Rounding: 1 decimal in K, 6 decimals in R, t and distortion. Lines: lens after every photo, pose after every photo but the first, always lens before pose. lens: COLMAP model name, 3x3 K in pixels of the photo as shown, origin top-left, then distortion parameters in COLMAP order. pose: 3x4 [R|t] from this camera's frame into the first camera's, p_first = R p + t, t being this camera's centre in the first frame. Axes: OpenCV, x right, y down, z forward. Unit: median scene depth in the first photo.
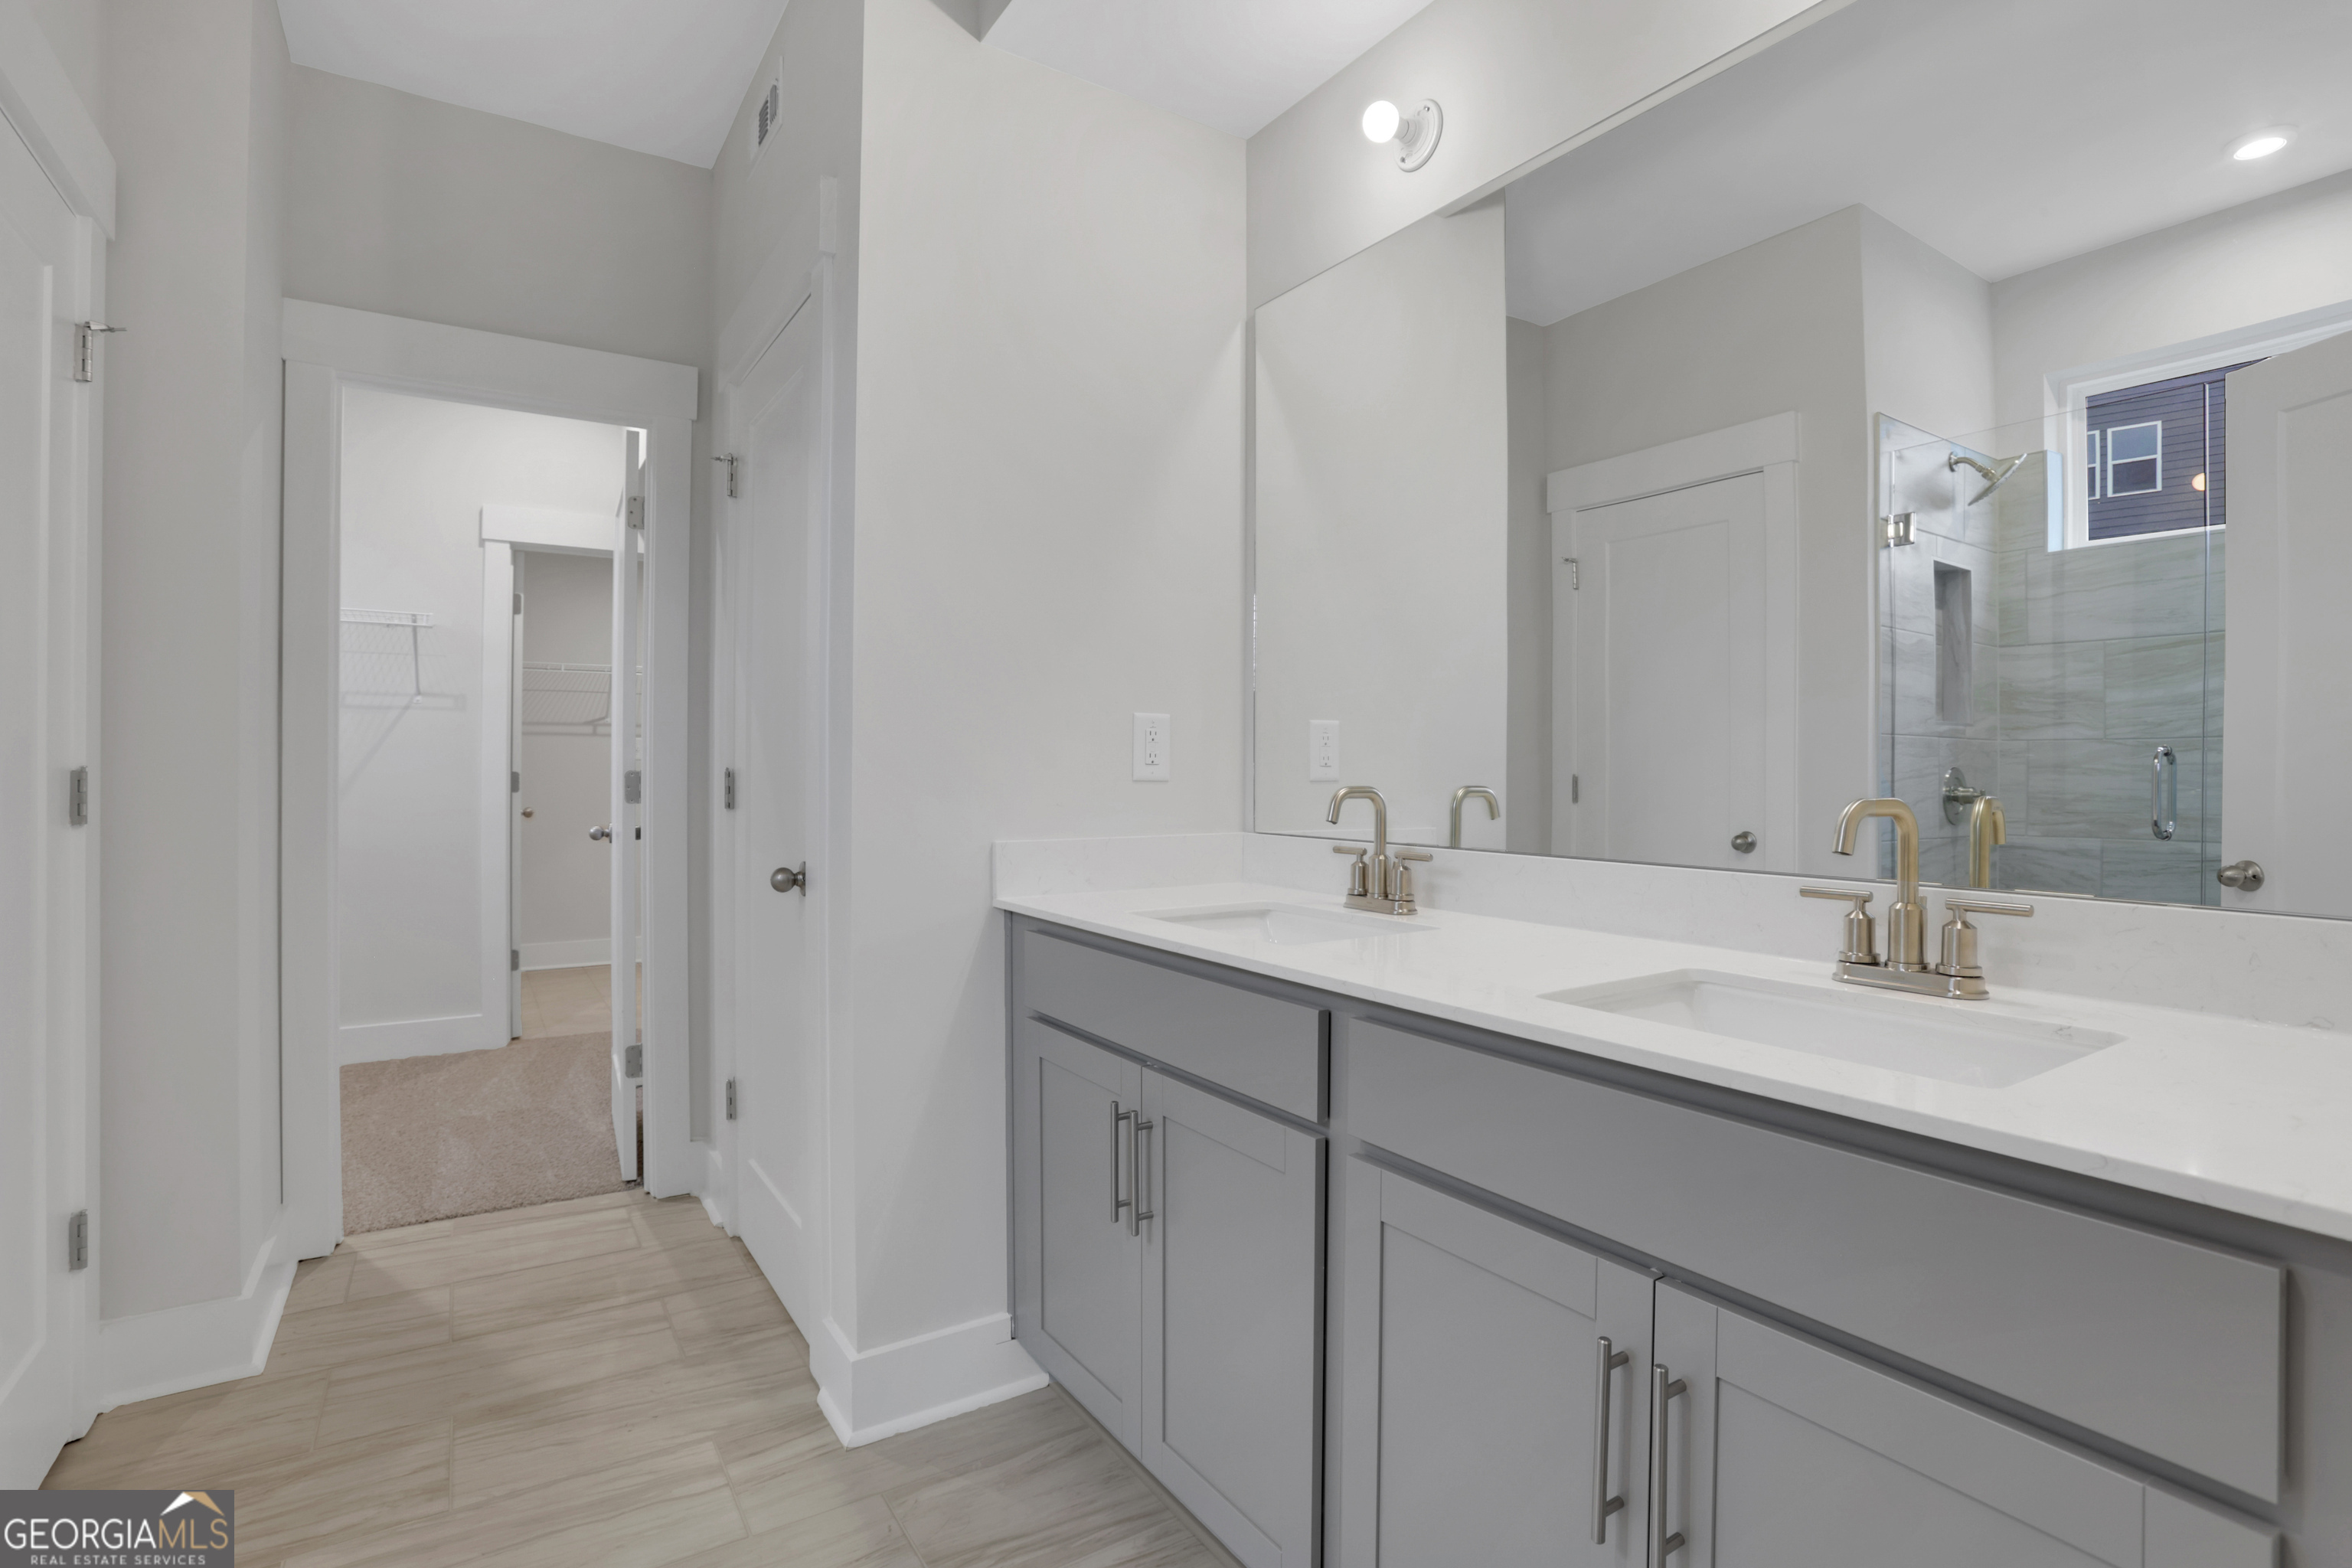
lens RADIAL K [[1135.4, 0, 1149.9], [0, 1135.4, 776.0], [0, 0, 1]] dist [-0.081576, 0.041492]
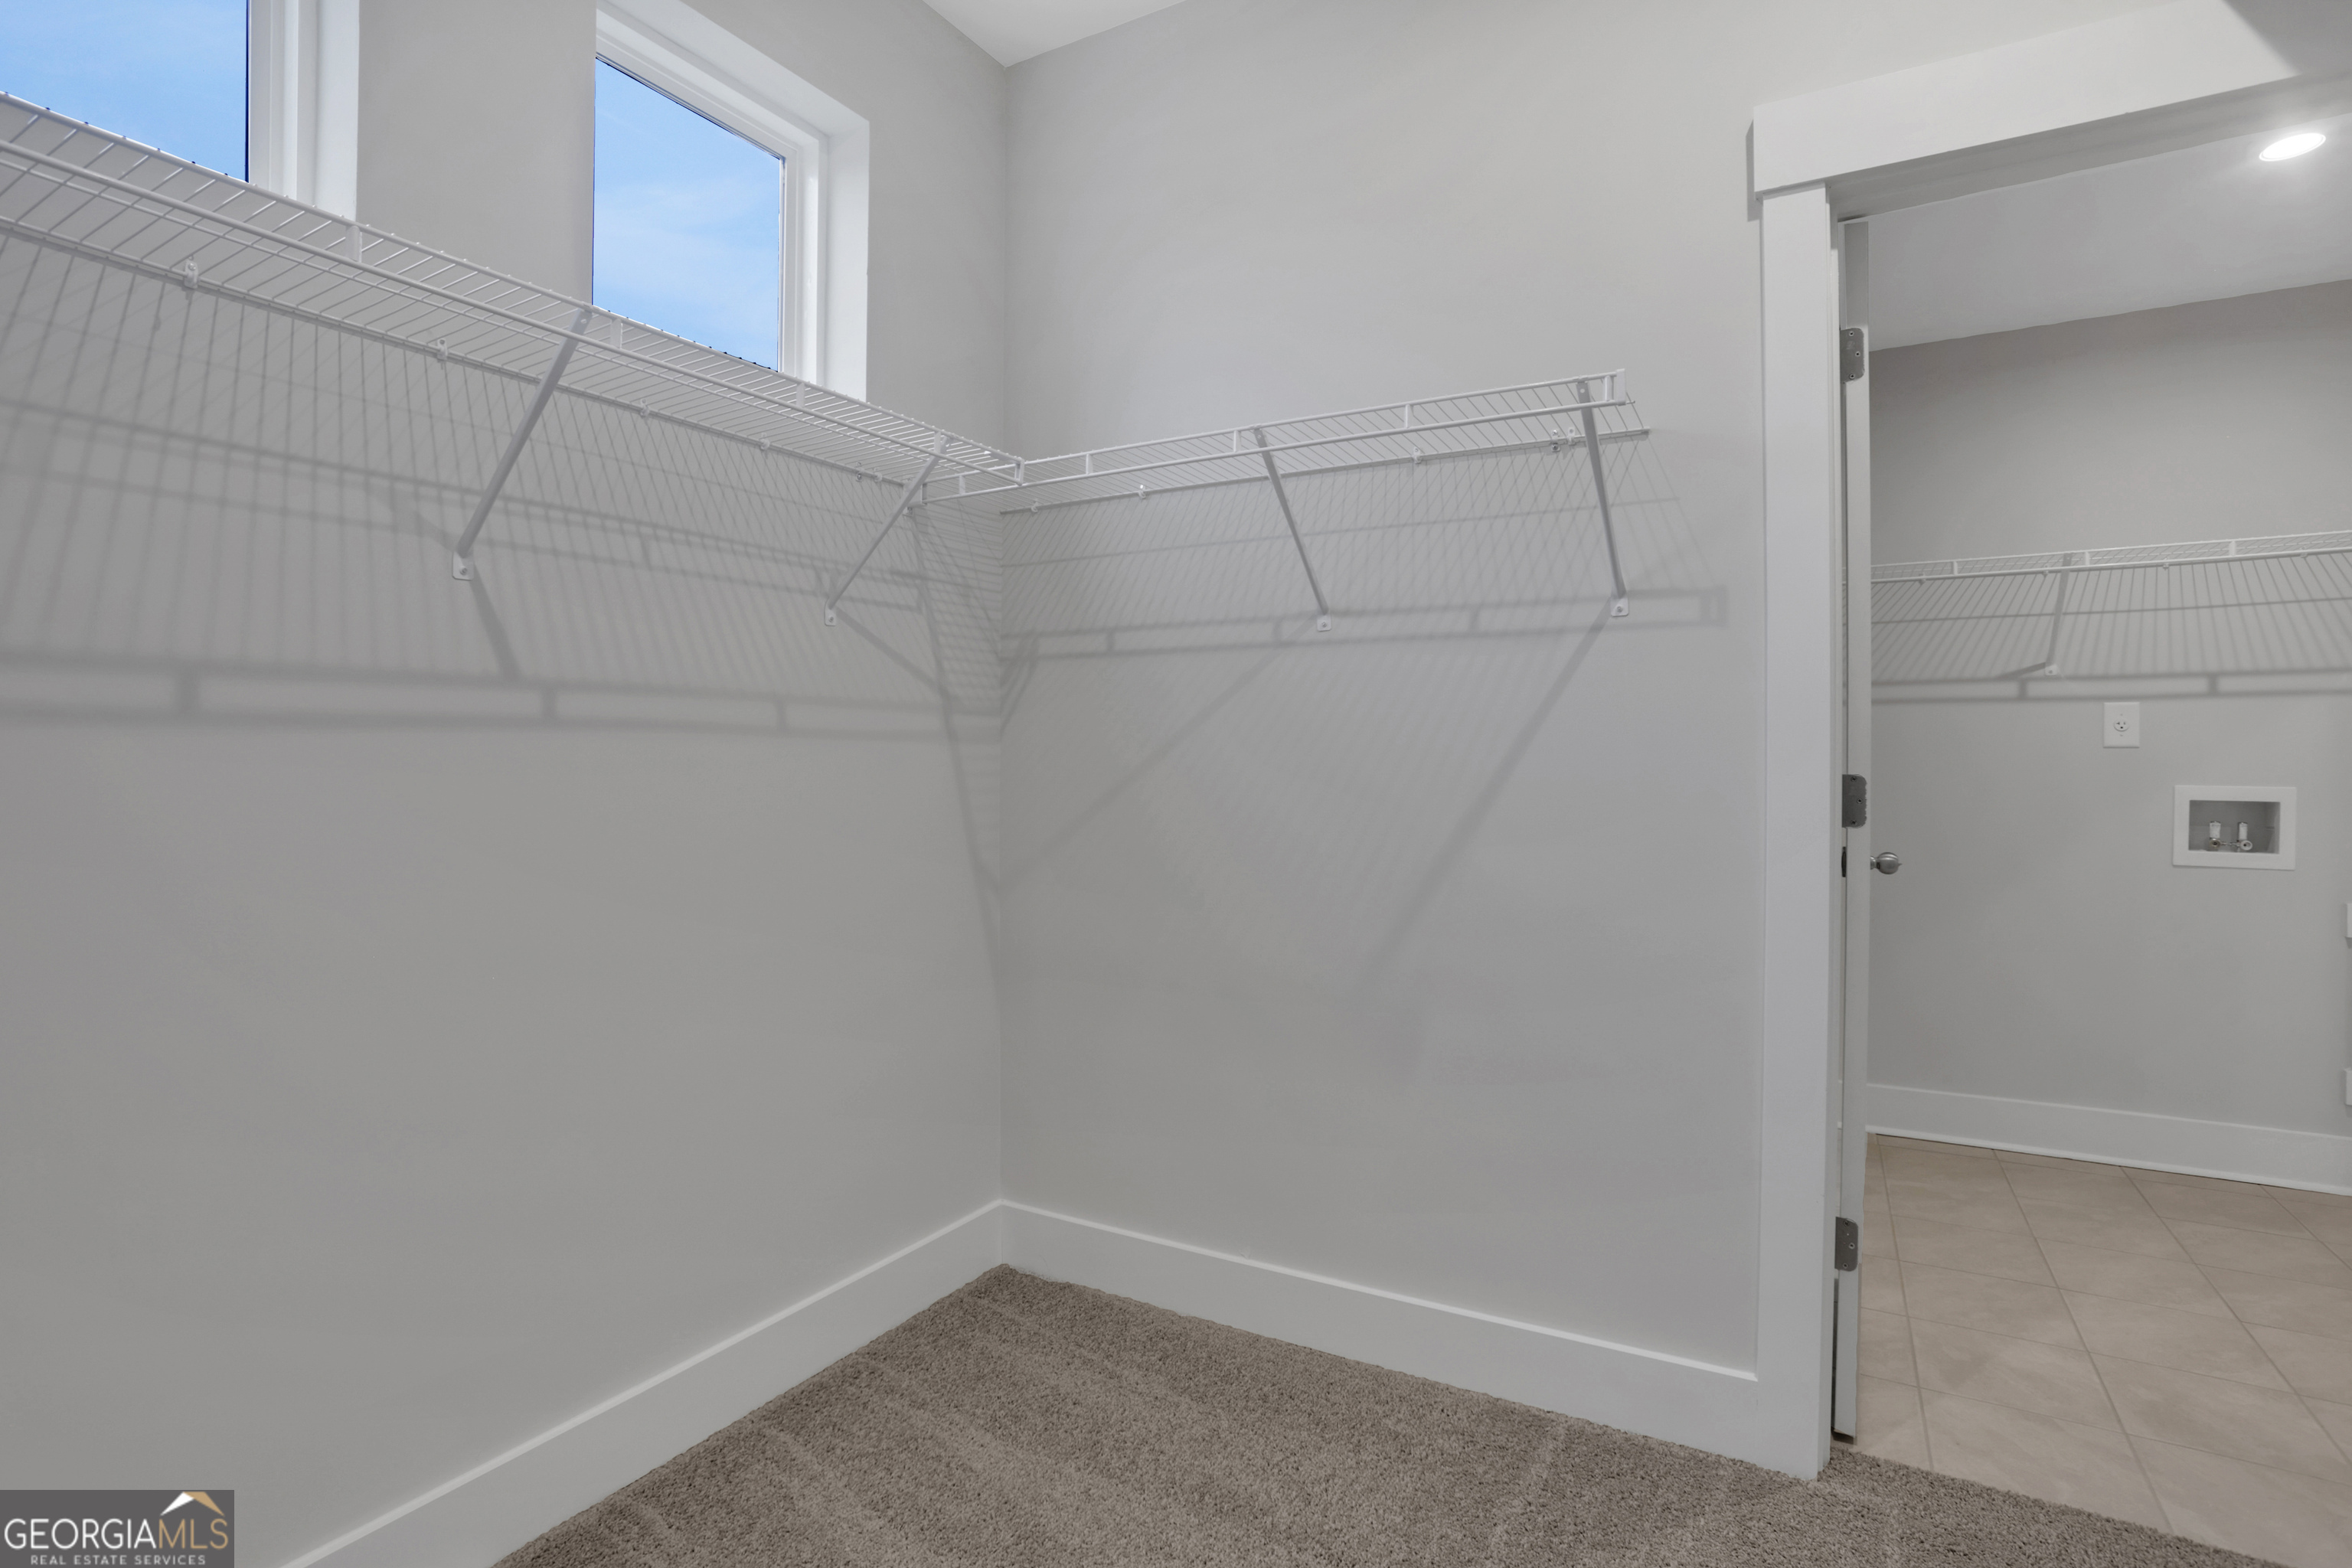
lens RADIAL K [[1135.4, 0, 1149.9], [0, 1135.4, 776.0], [0, 0, 1]] dist [-0.081576, 0.041492]
pose [[0.459494, -0.003194, -0.888175, -0.345265], [0.000901, 0.999995, -0.003131, -0.002099], [0.888180, 0.000639, 0.459495, 0.610480]]
